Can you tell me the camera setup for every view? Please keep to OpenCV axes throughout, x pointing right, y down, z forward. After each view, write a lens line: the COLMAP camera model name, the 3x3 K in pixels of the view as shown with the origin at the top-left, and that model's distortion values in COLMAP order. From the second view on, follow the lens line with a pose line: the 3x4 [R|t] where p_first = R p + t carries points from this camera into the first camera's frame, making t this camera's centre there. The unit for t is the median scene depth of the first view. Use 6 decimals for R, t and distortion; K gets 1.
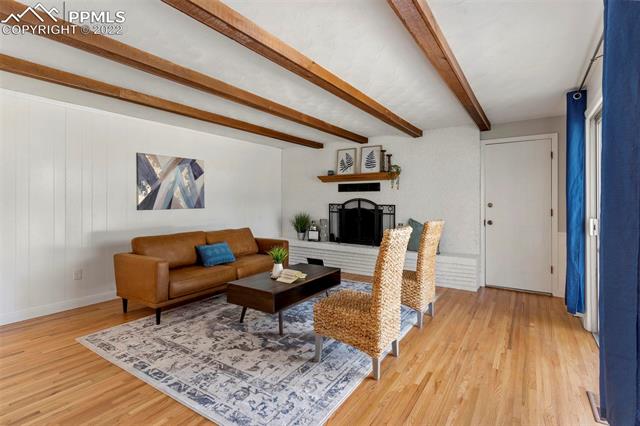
lens RADIAL K [[307.9, 0, 319.0], [0, 307.9, 206.5], [0, 0, 1]] dist [-0.000336, -0.001758]
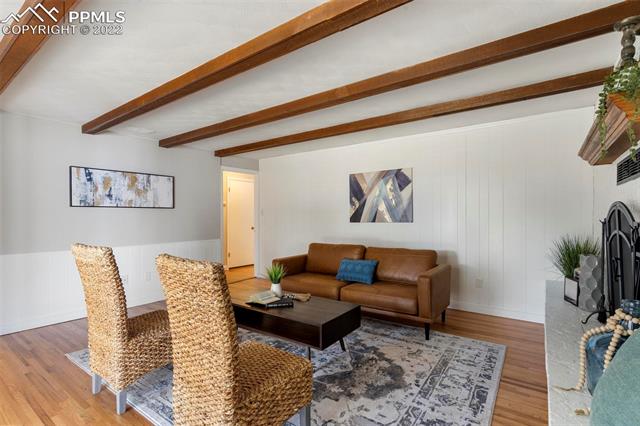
lens RADIAL K [[307.9, 0, 320.3], [0, 307.9, 216.5], [0, 0, 1]] dist [-0.000336, -0.001758]
pose [[-0.042173, -0.001204, -0.999110, 0.553973], [-0.002595, 0.999996, -0.001095, -0.009687], [0.999107, 0.002546, -0.042176, 0.845854]]
